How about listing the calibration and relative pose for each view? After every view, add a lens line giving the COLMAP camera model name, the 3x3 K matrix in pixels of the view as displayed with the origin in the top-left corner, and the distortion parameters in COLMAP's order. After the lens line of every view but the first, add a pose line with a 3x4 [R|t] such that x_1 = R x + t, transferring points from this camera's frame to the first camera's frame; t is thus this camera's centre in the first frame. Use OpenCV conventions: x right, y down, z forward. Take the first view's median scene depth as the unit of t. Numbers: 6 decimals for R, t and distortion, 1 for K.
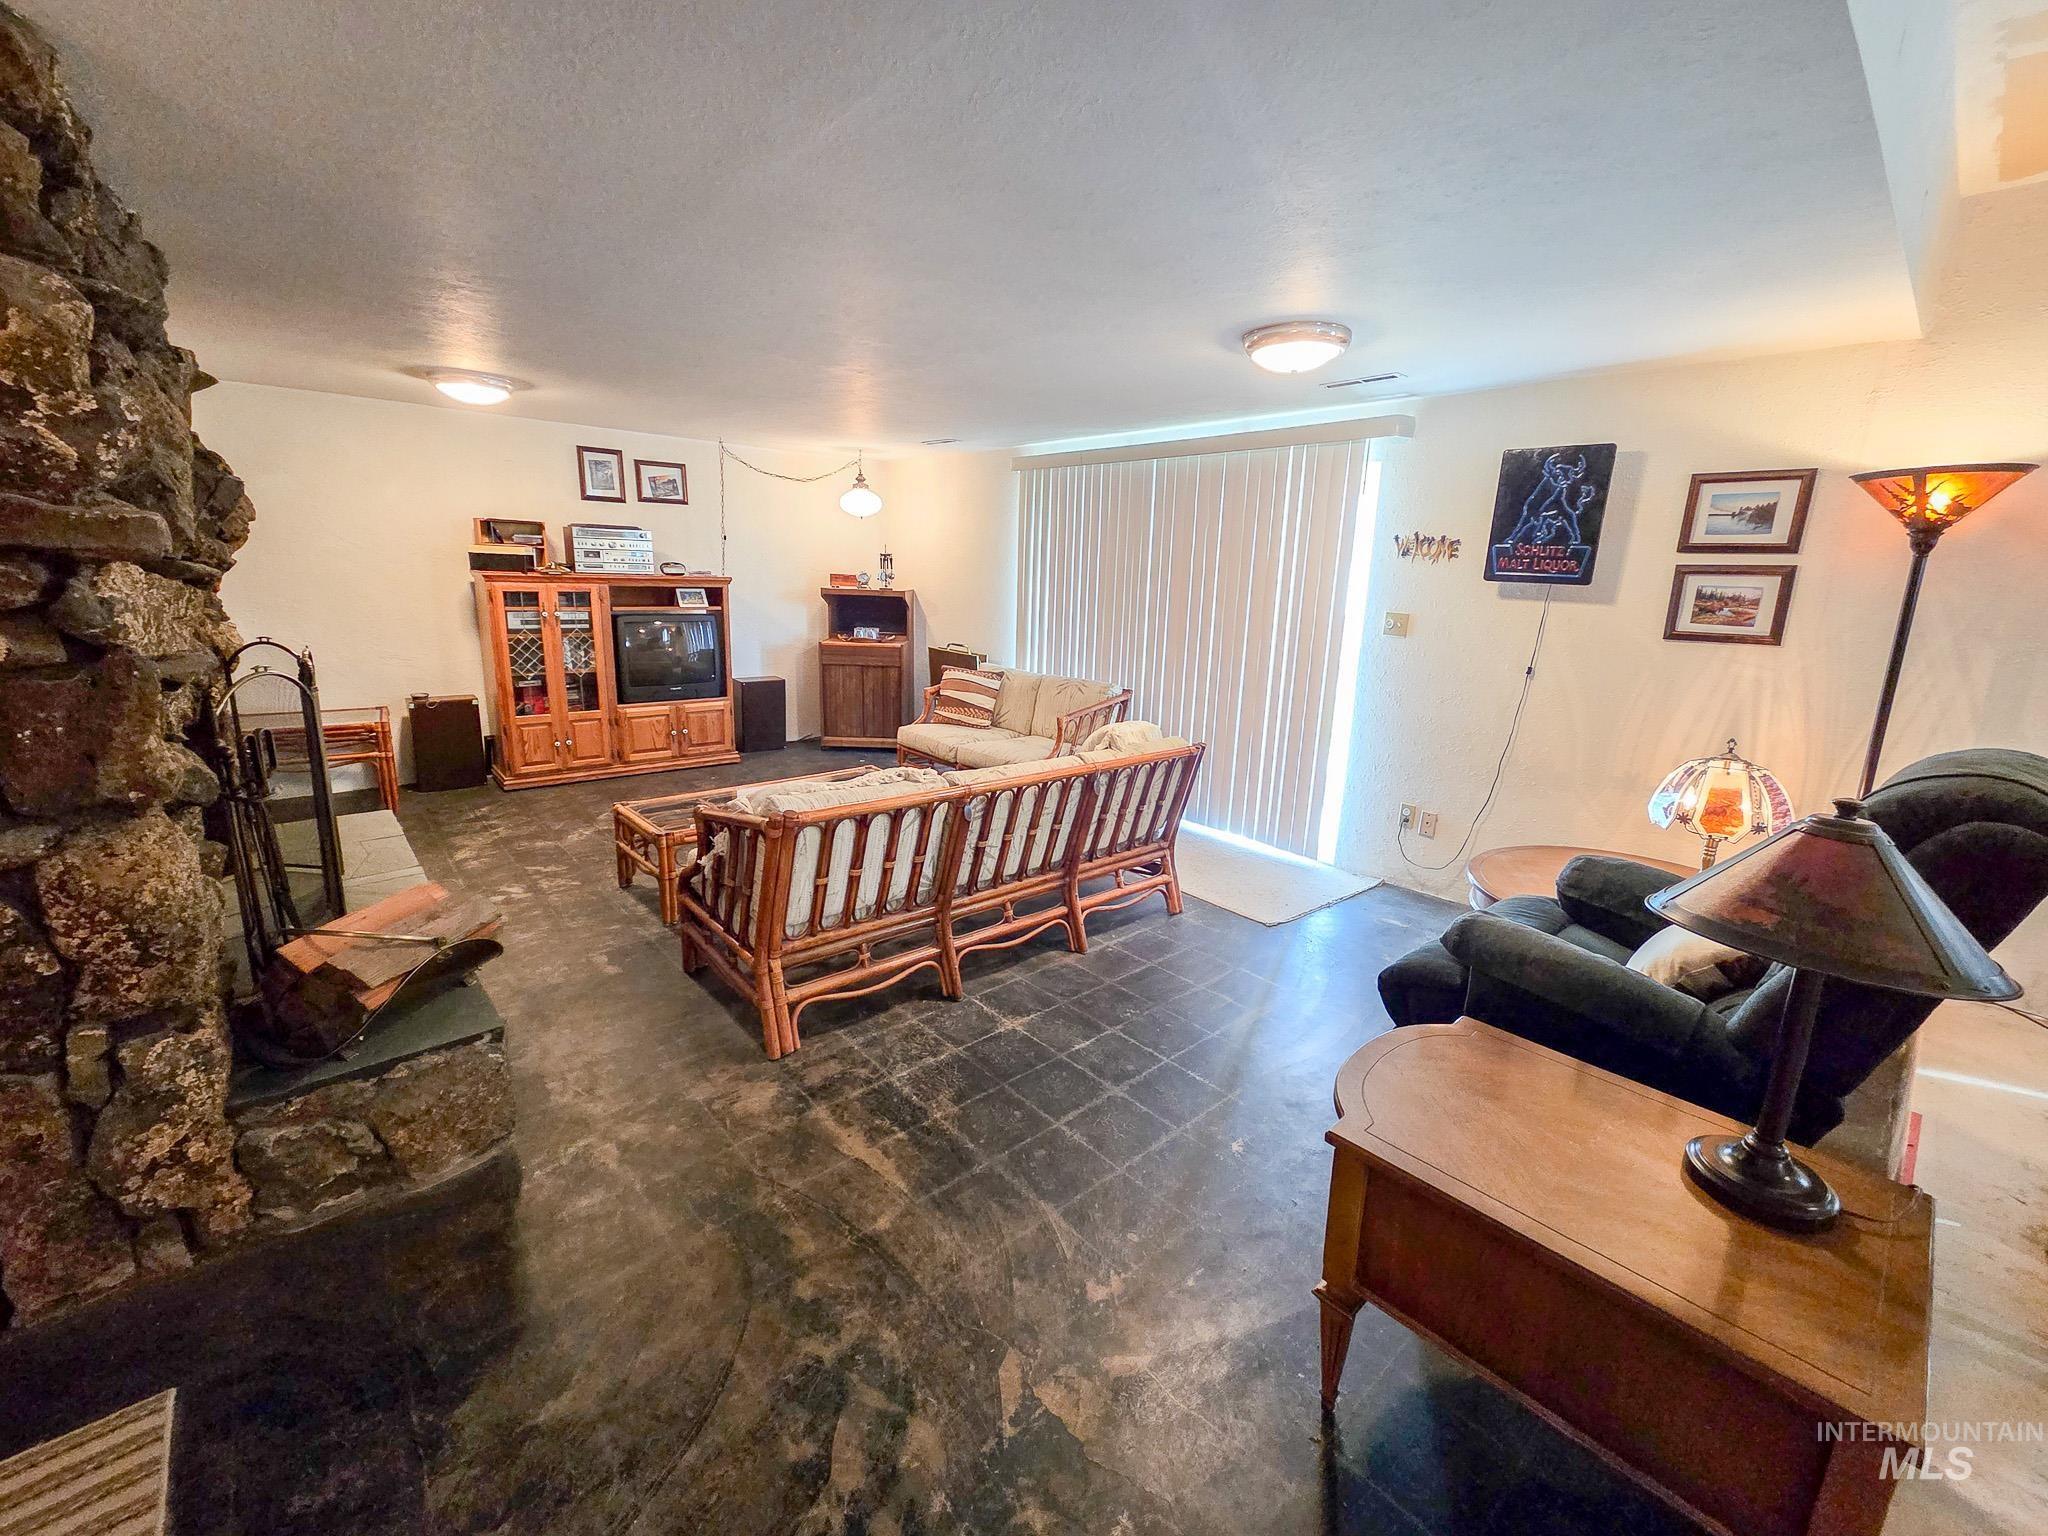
lens RADIAL K [[832.6, 0, 1040.7], [0, 832.6, 760.2], [0, 0, 1]] dist [0.002436, -0.000648]
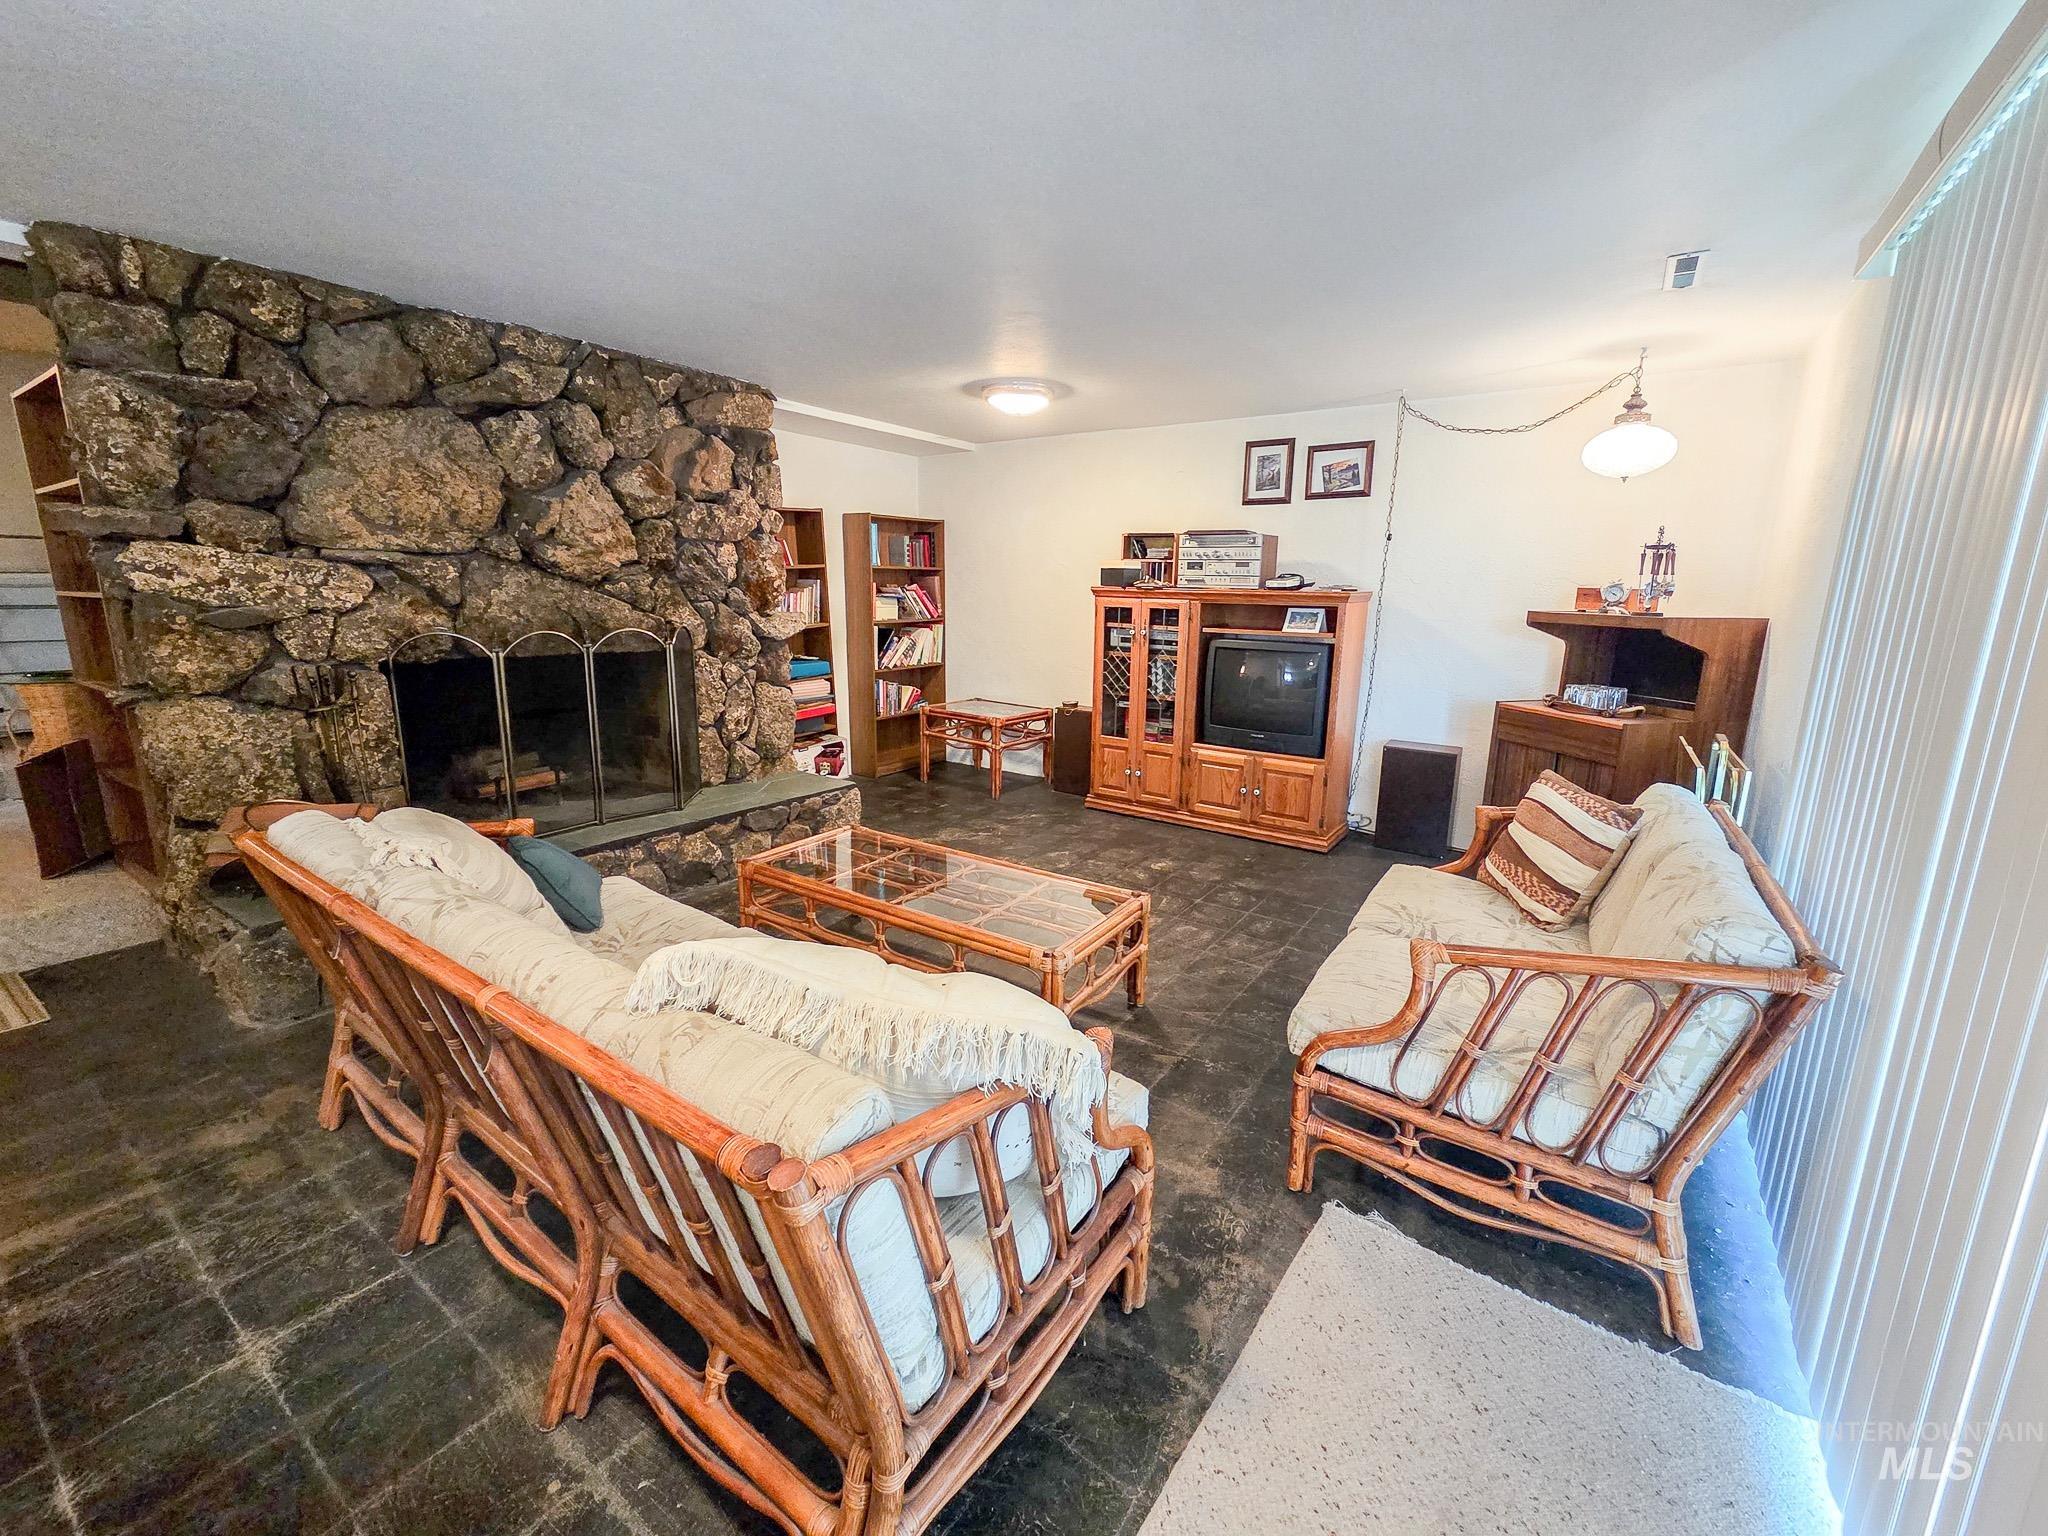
lens RADIAL K [[832.6, 0, 1040.7], [0, 832.6, 760.2], [0, 0, 1]] dist [0.002436, -0.000648]
pose [[0.239857, 0.170320, -0.955751, 0.264105], [-0.226369, 0.967164, 0.115544, -0.111062], [0.944047, 0.188638, 0.270537, 0.623679]]
